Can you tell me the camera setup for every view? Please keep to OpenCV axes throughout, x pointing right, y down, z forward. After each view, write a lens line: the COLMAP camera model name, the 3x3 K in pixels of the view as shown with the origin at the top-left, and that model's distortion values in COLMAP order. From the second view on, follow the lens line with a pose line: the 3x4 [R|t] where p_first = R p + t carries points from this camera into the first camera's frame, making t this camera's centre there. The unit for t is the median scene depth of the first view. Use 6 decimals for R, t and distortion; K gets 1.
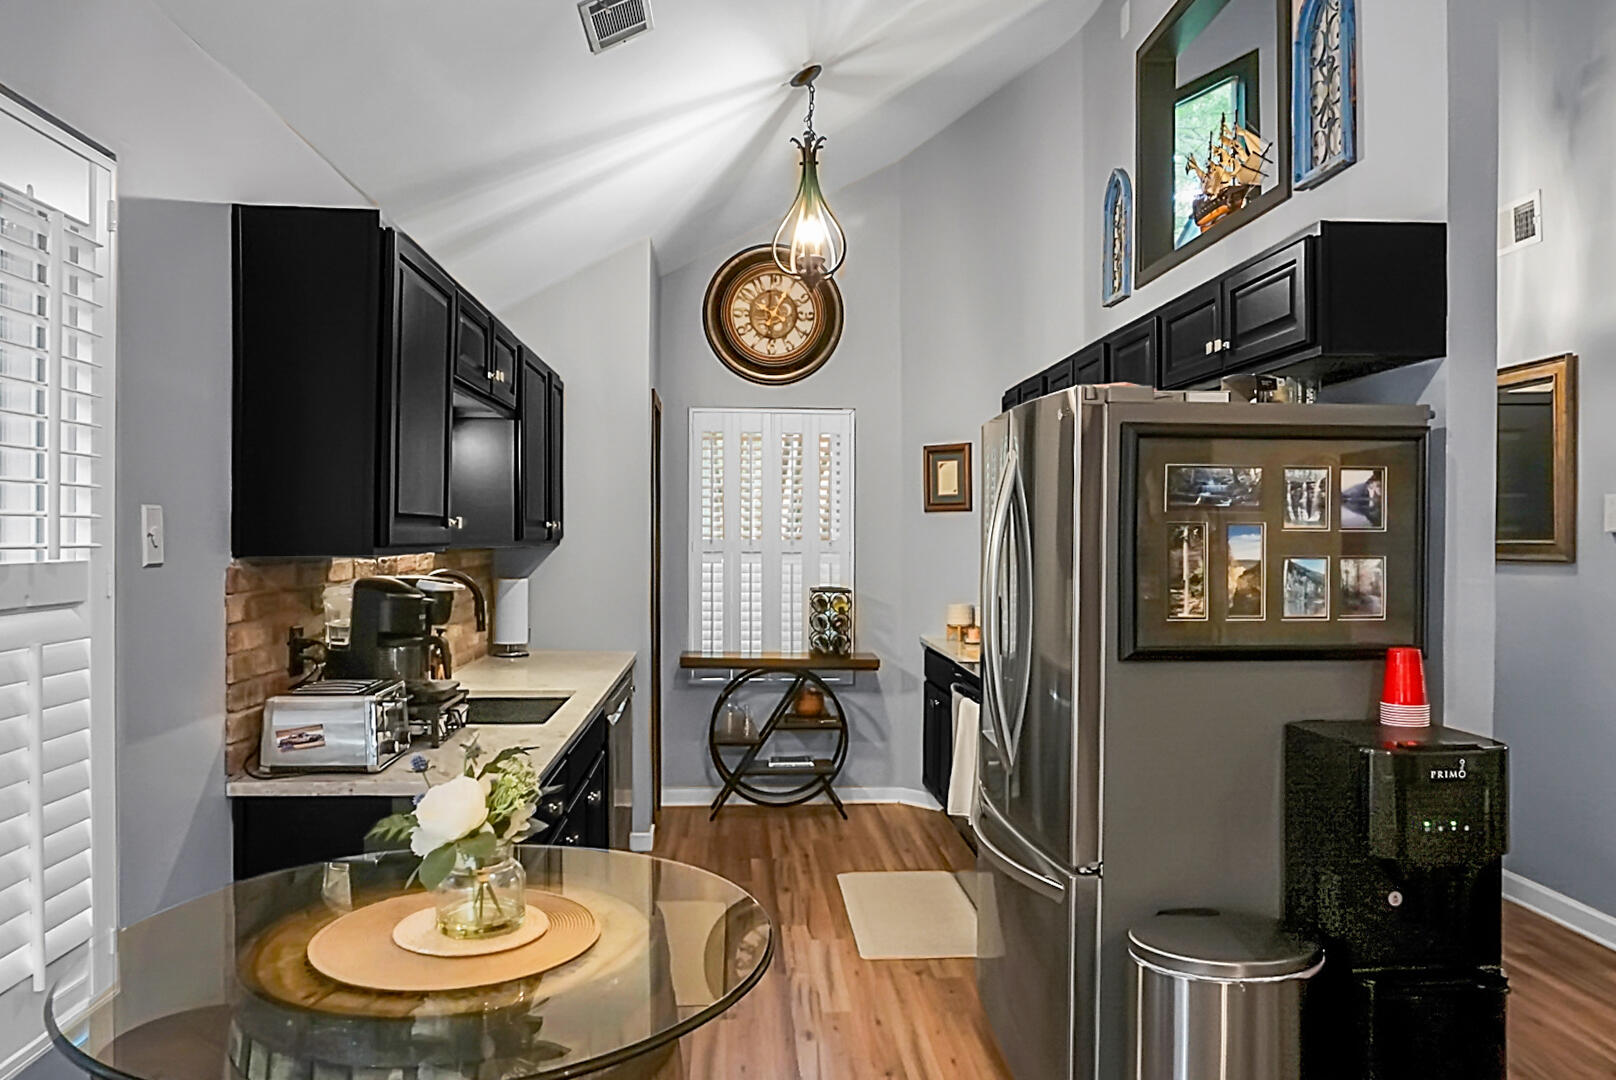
lens RADIAL K [[1116.5, 0, 801.2], [0, 1116.5, 575.5], [0, 0, 1]] dist [-0.084871, 0.074211]
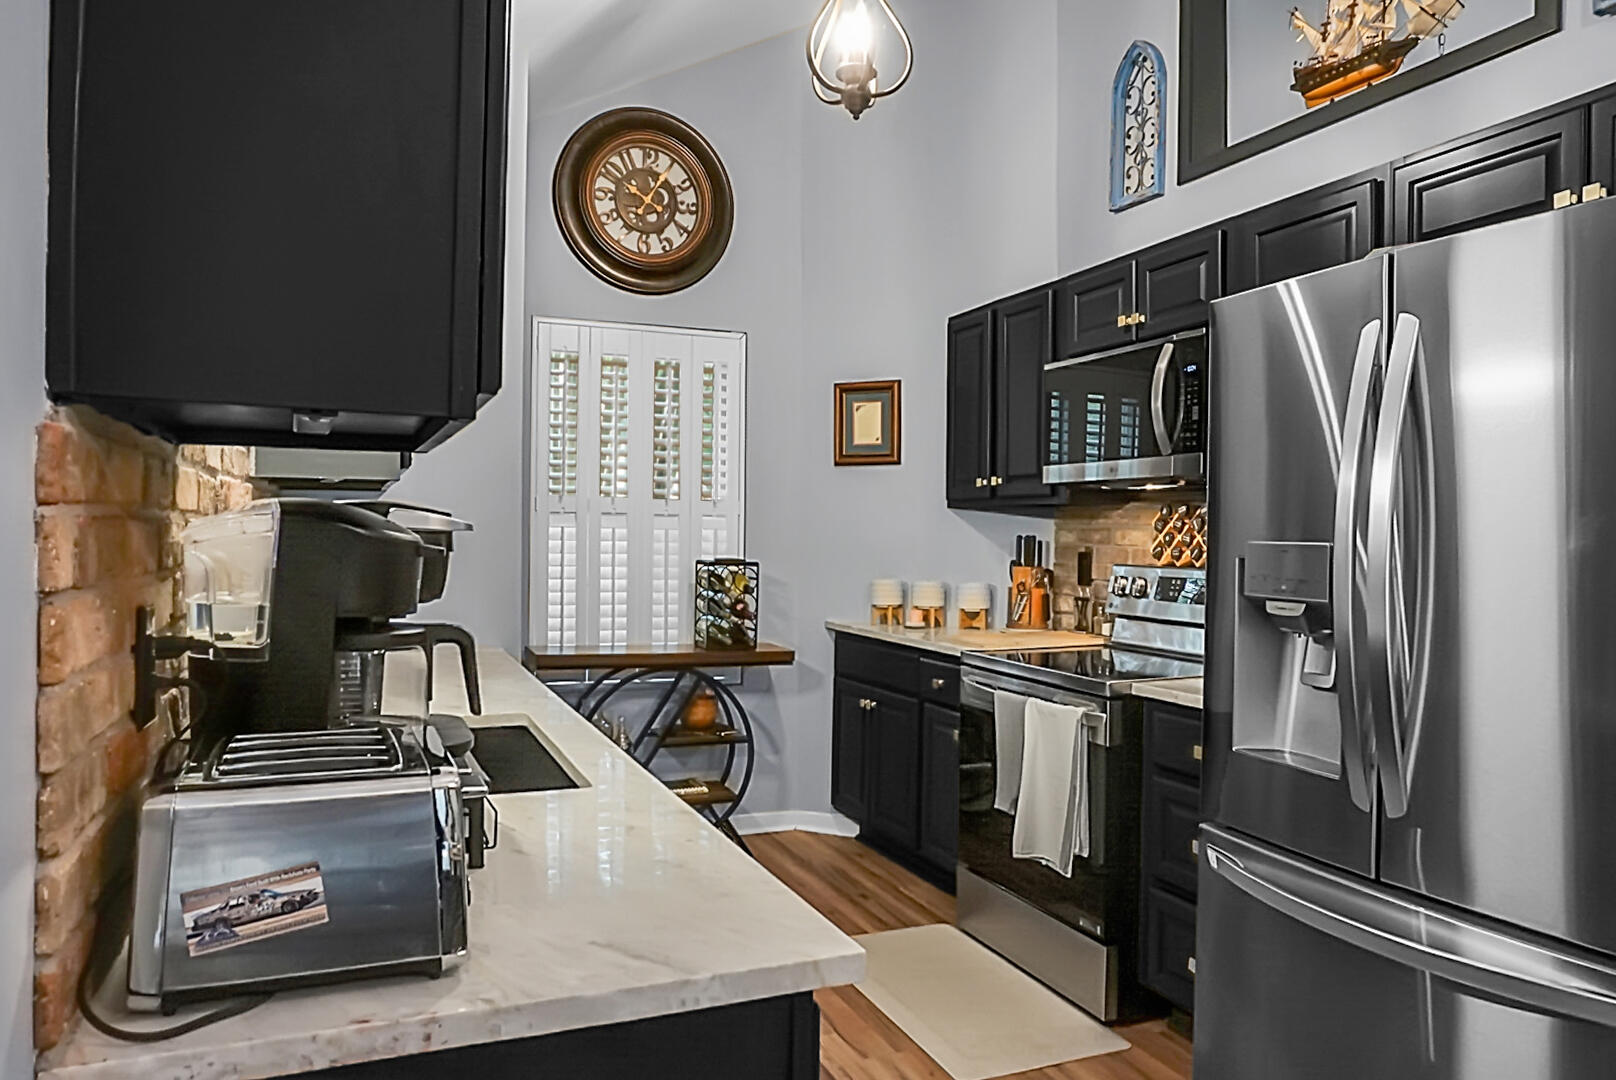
lens RADIAL K [[1116.5, 0, 801.2], [0, 1116.5, 575.5], [0, 0, 1]] dist [-0.084871, 0.074211]
pose [[0.948965, -0.004285, 0.315353, -0.165503], [0.001424, 0.999956, 0.009302, 0.014512], [-0.315379, -0.008378, 0.948929, 0.248837]]
